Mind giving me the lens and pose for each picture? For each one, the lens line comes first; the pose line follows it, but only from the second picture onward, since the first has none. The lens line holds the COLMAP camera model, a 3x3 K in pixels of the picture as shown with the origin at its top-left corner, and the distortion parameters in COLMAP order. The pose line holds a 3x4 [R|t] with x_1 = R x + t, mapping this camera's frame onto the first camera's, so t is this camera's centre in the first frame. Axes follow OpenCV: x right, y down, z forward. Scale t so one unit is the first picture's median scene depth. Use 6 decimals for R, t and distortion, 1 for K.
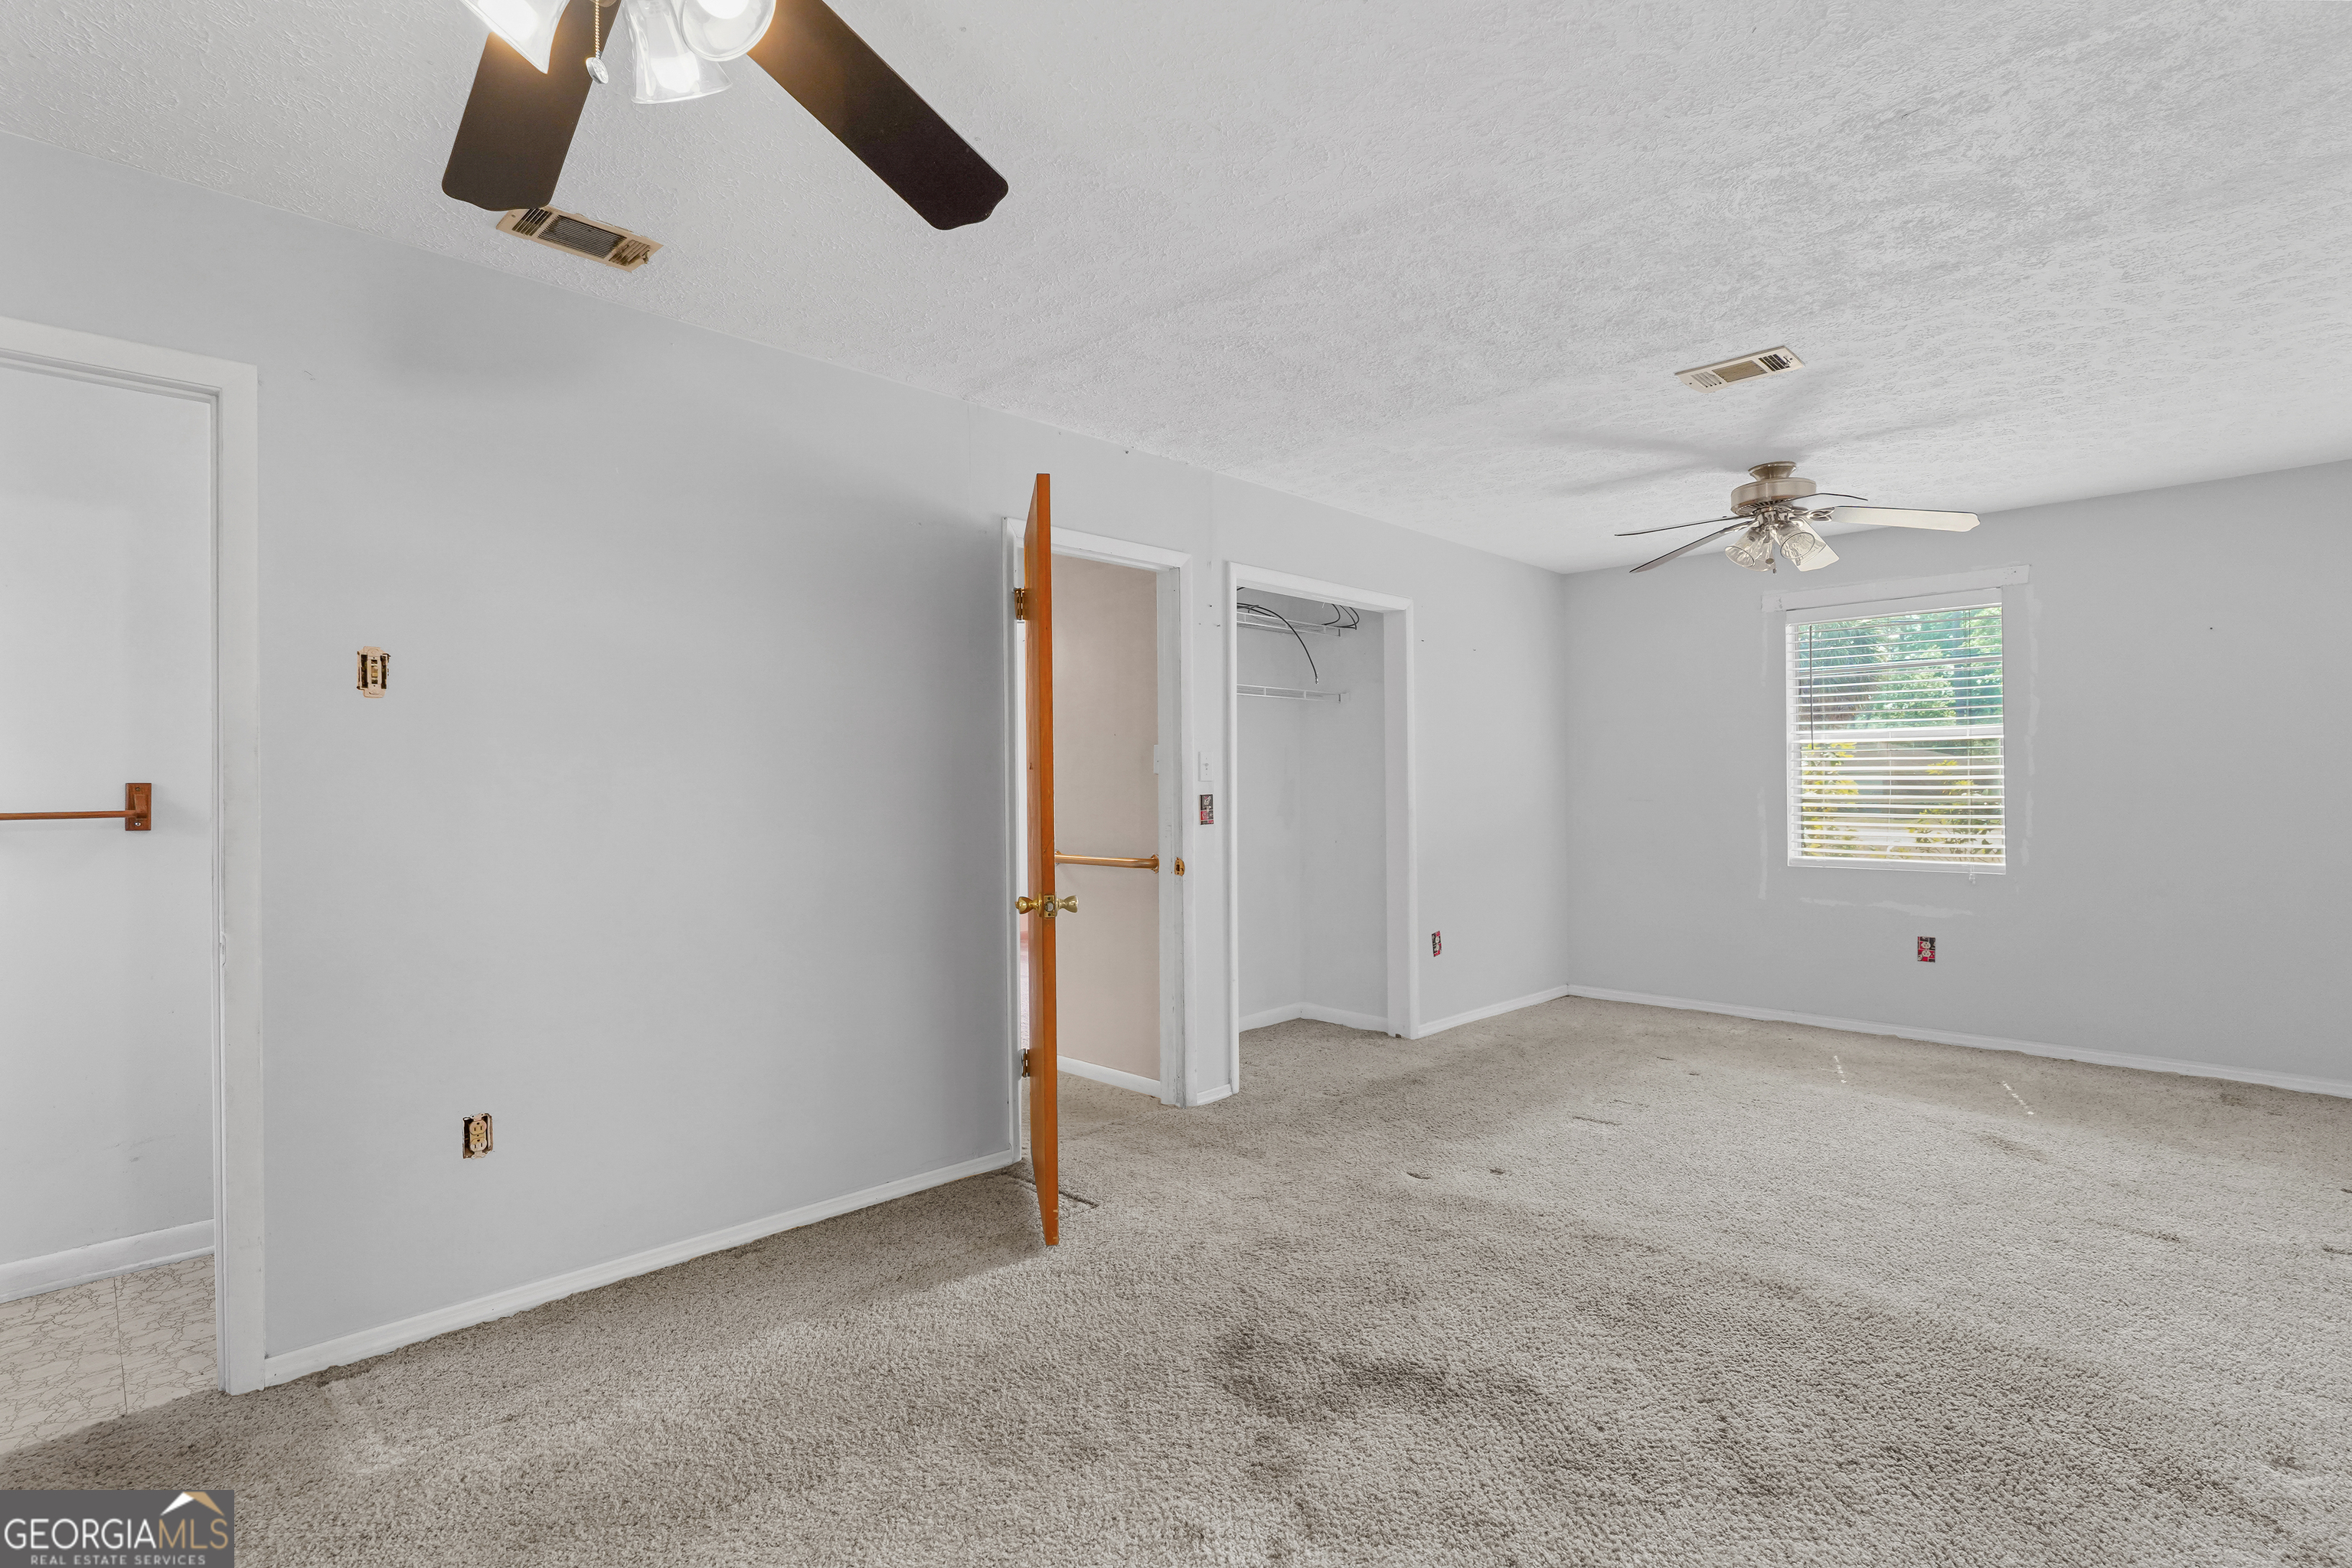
lens RADIAL K [[1139.8, 0, 1177.9], [0, 1139.8, 772.2], [0, 0, 1]] dist [0.001674, 0.000690]
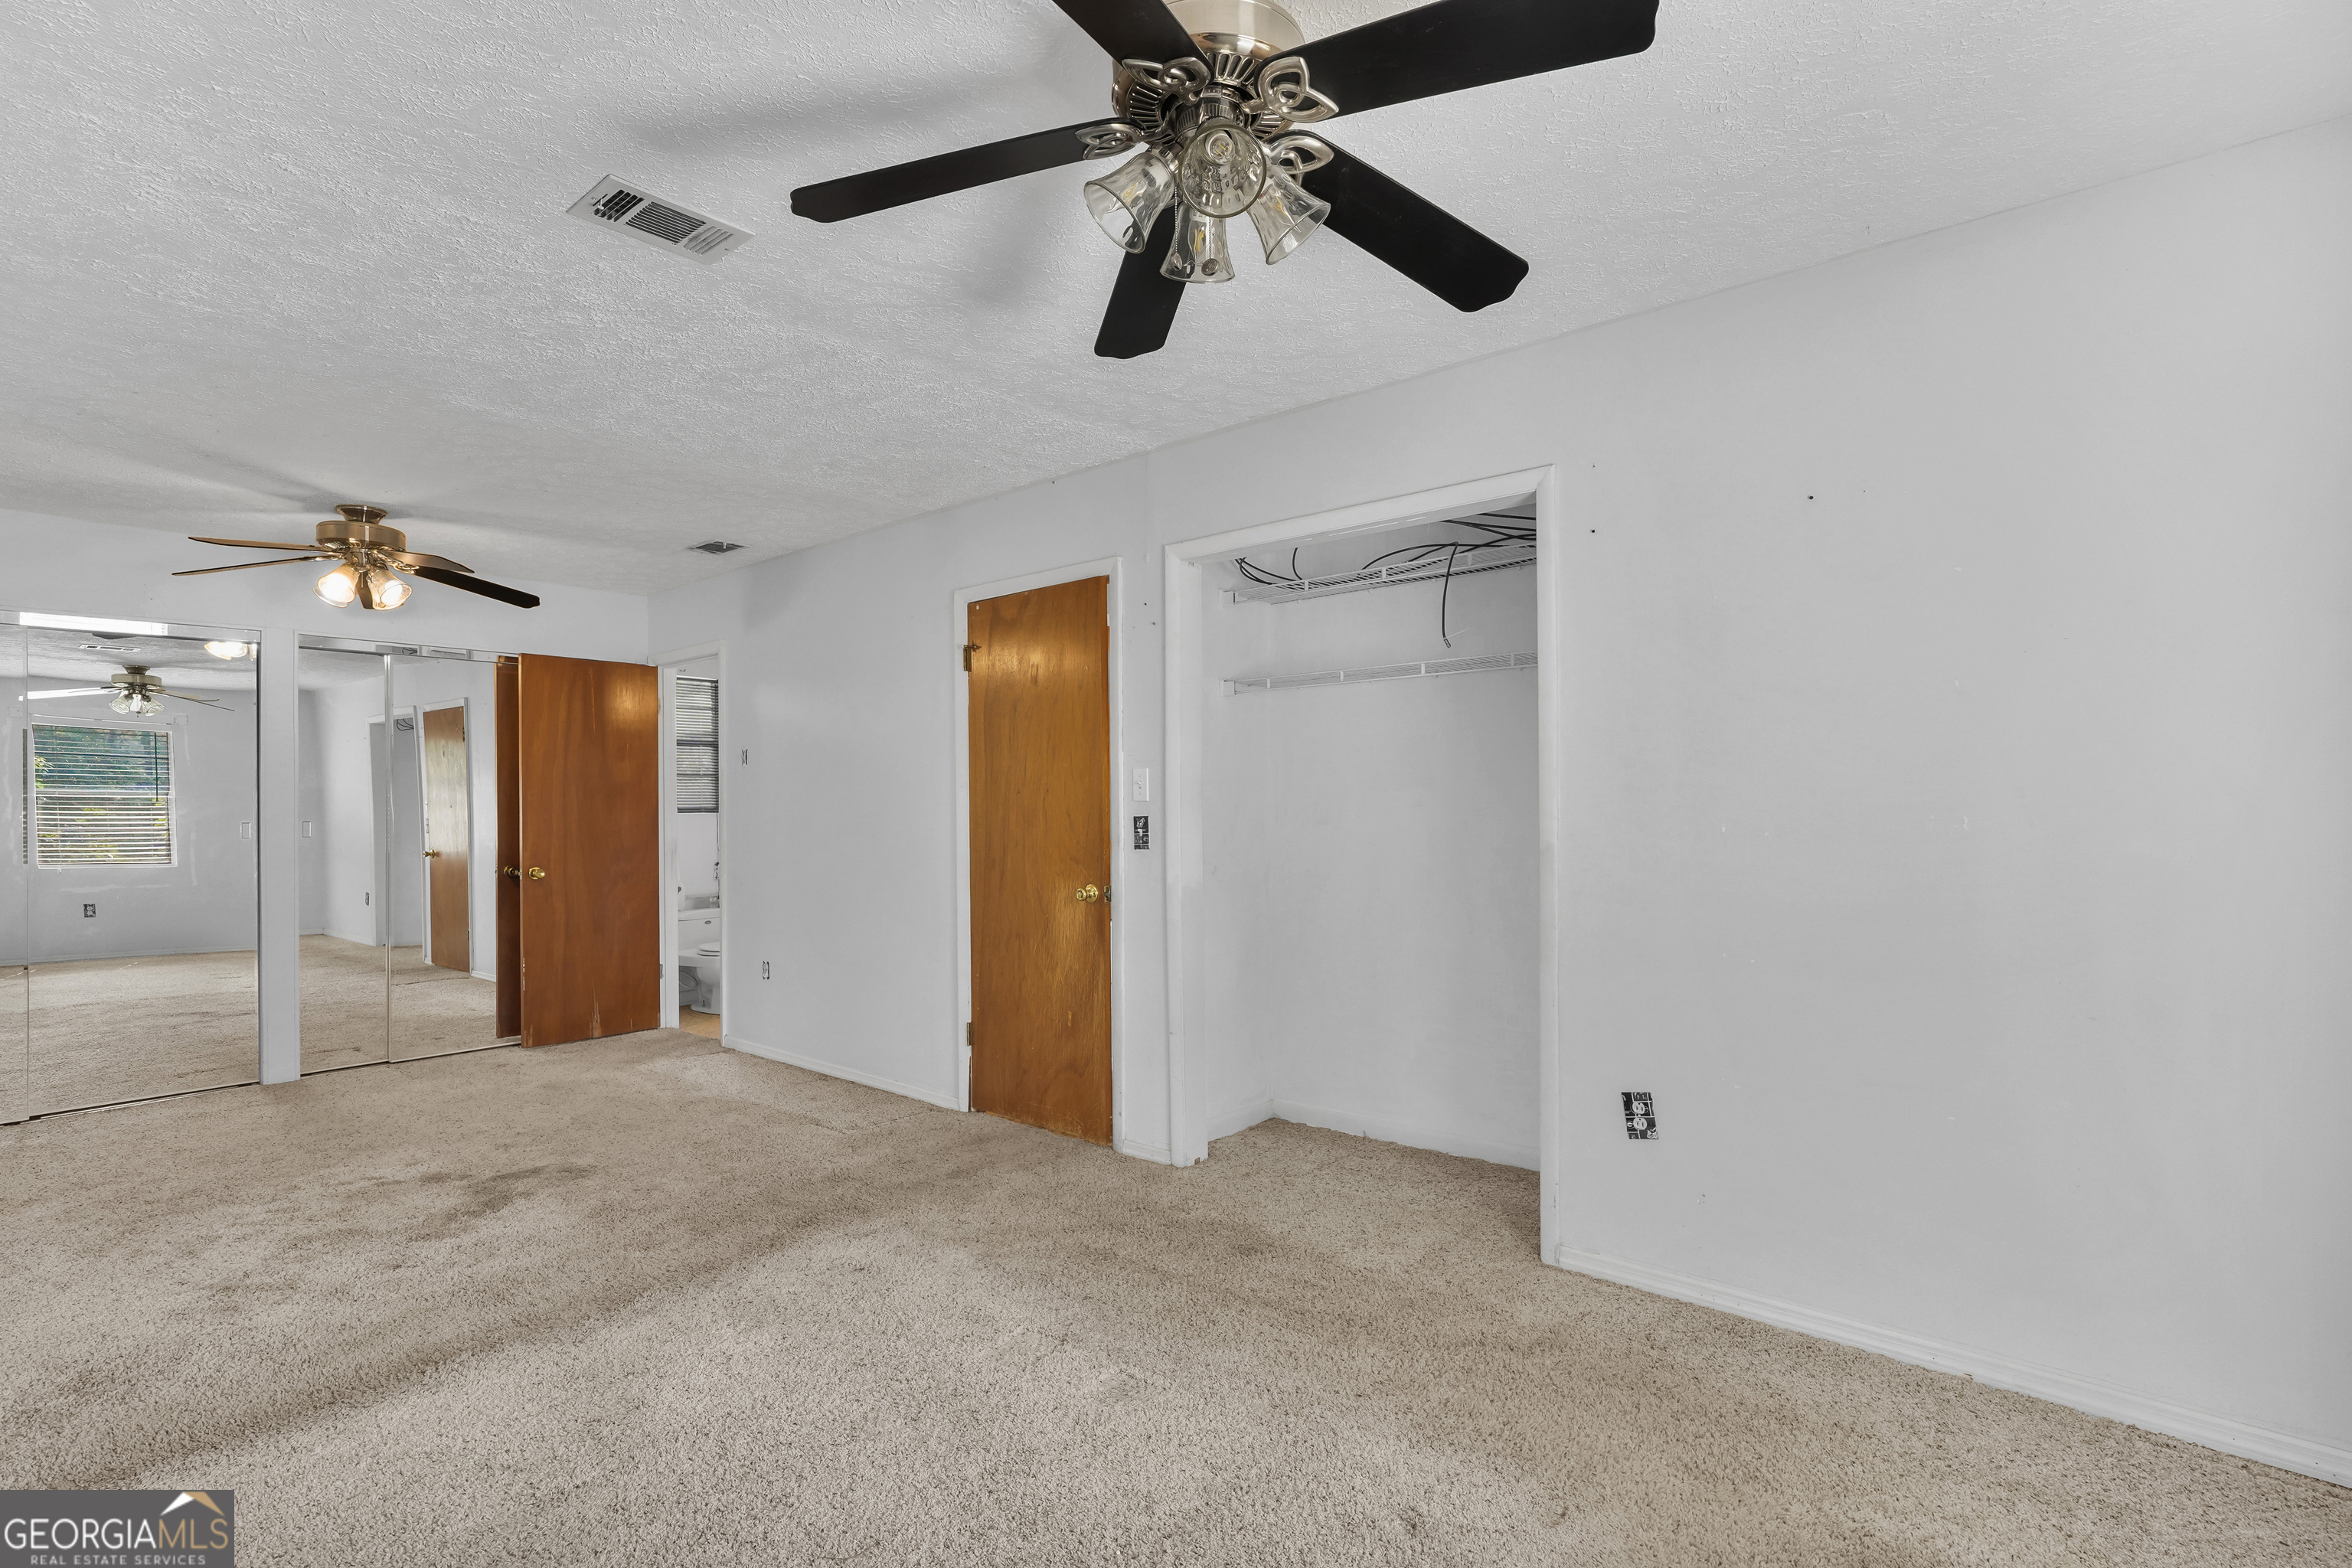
lens RADIAL K [[1135.5, 0, 1154.8], [0, 1135.5, 791.0], [0, 0, 1]] dist [-0.012426, 0.000115]
pose [[0.052092, -0.007752, -0.998612, 1.136303], [0.018238, 0.999810, -0.006810, 0.008035], [0.998476, -0.017858, 0.052224, 1.192528]]
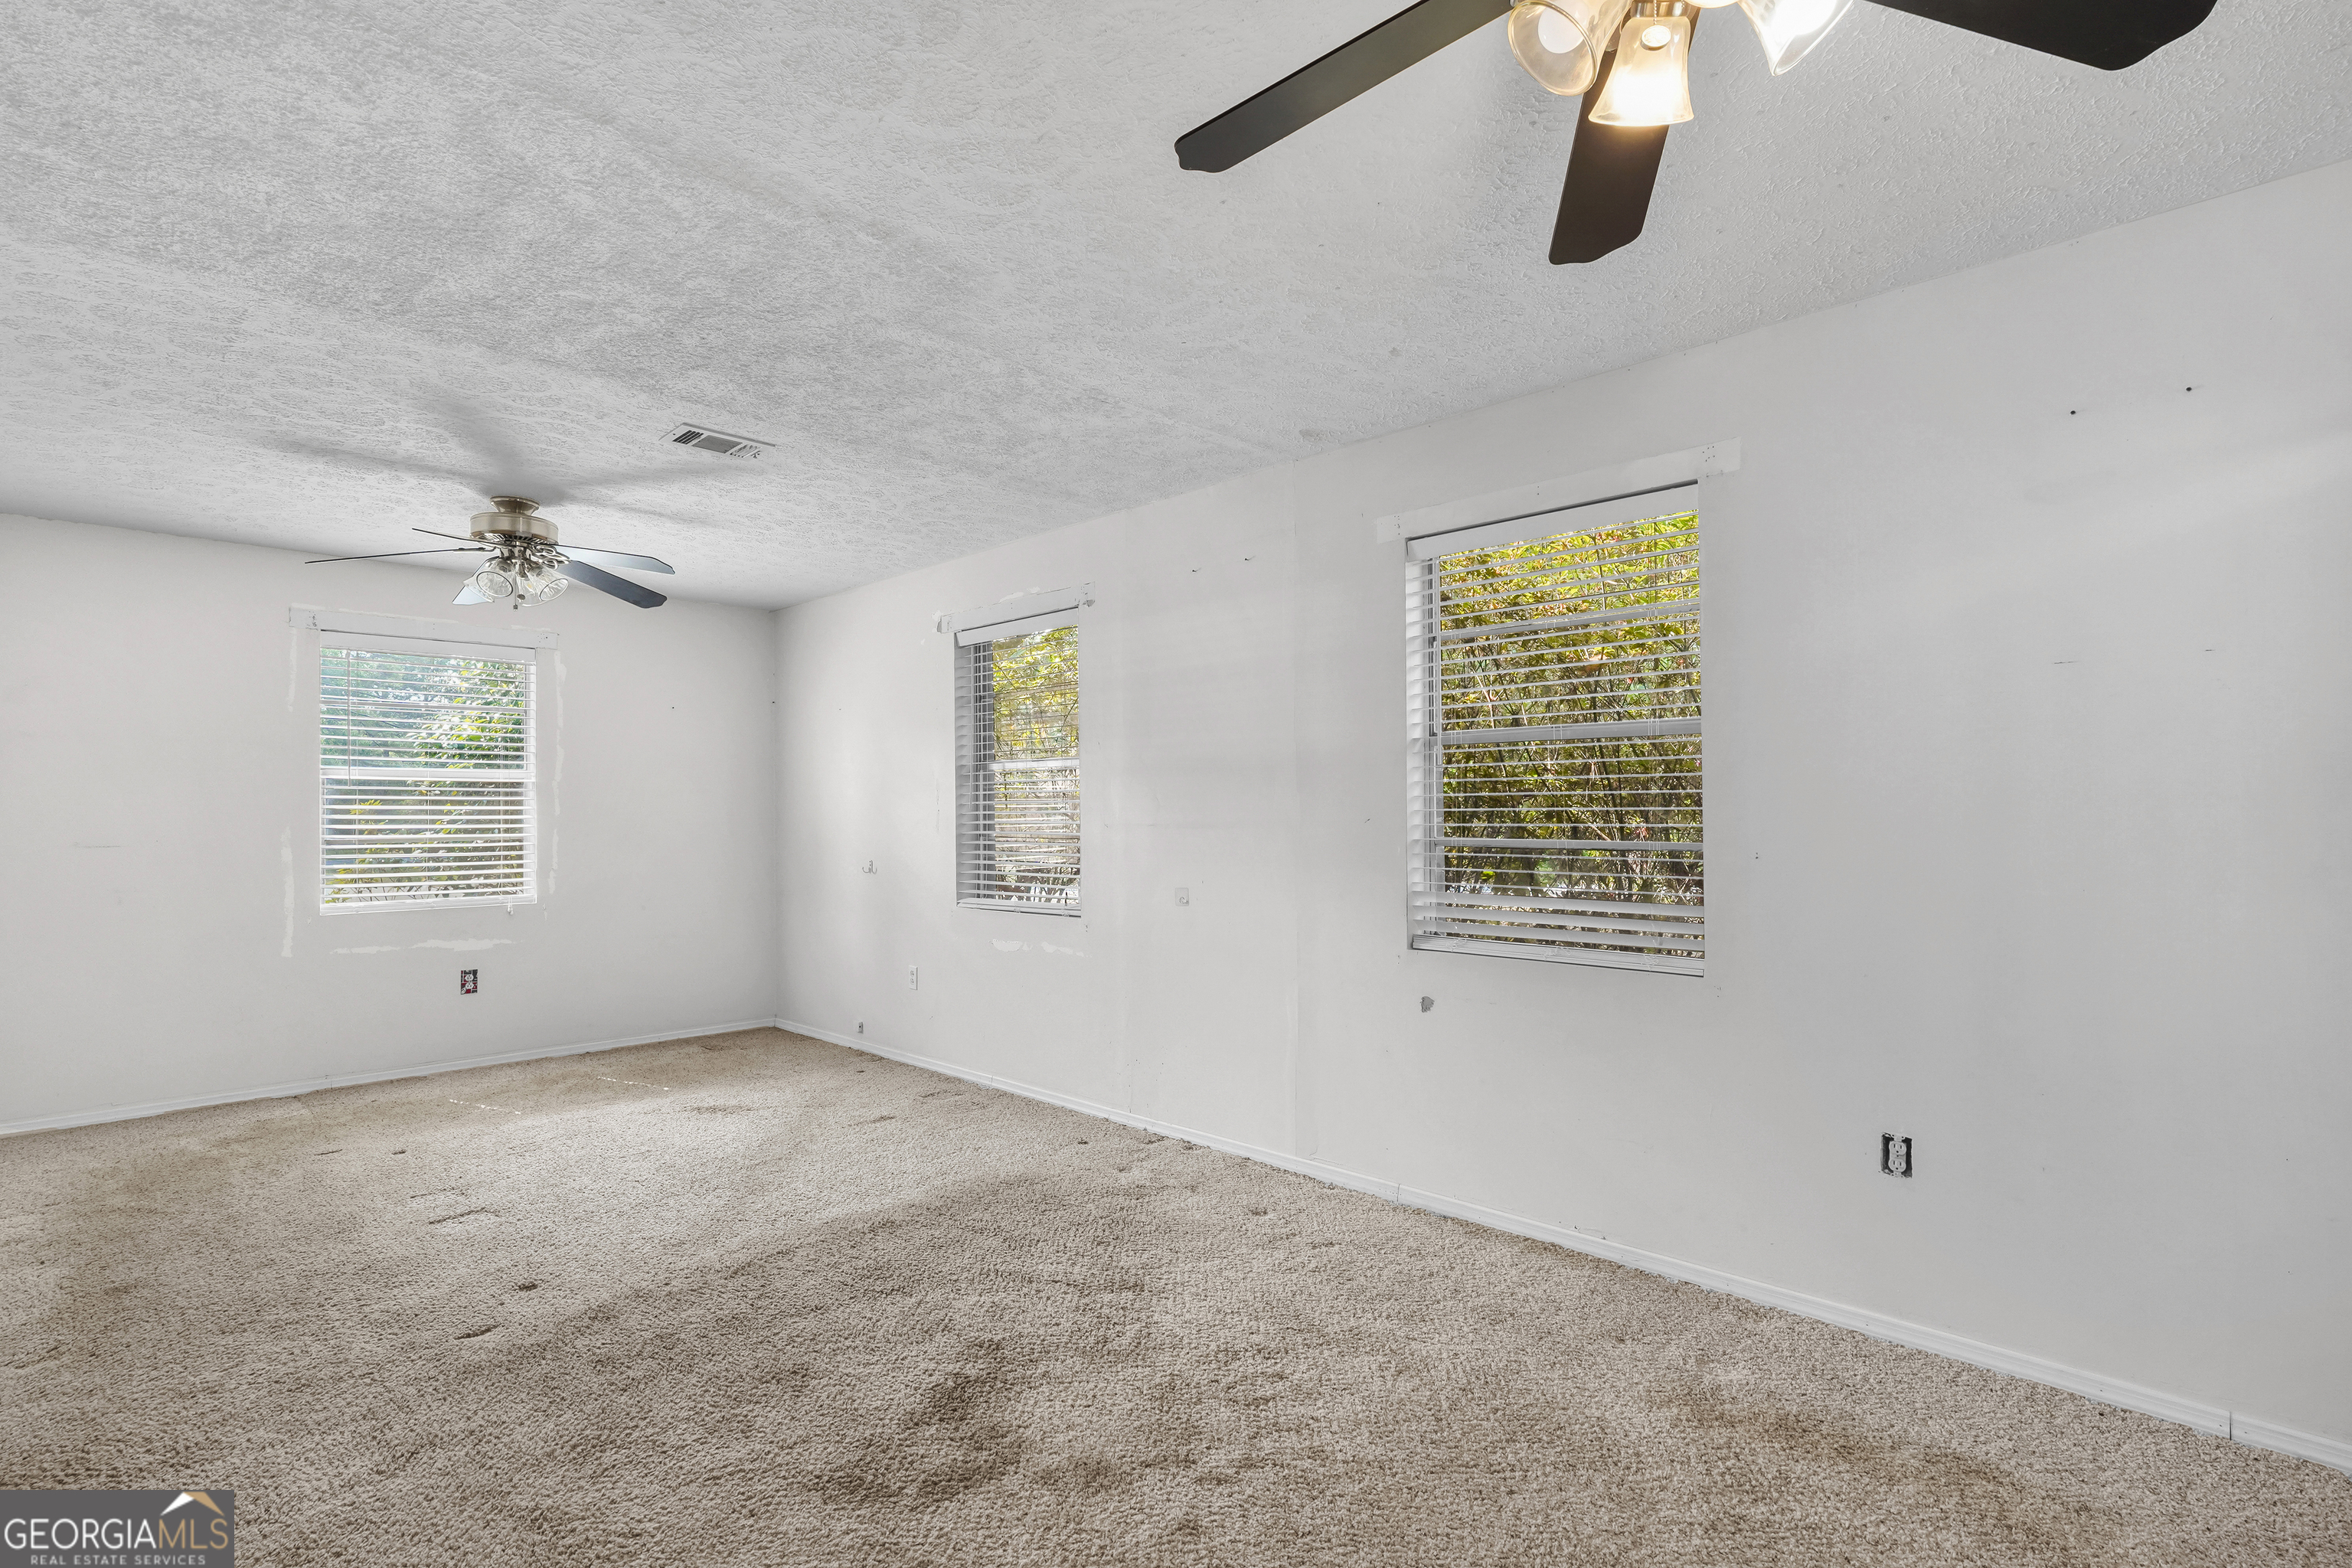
lens RADIAL K [[1105.7, 0, 1173.1], [0, 1105.7, 808.3], [0, 0, 1]] dist [-0.002502, -0.000557]
pose [[0.001249, 0.012181, 0.999925, -0.535213], [-0.006448, 0.999905, -0.012173, 0.006889], [-0.999978, -0.006432, 0.001328, 0.533325]]
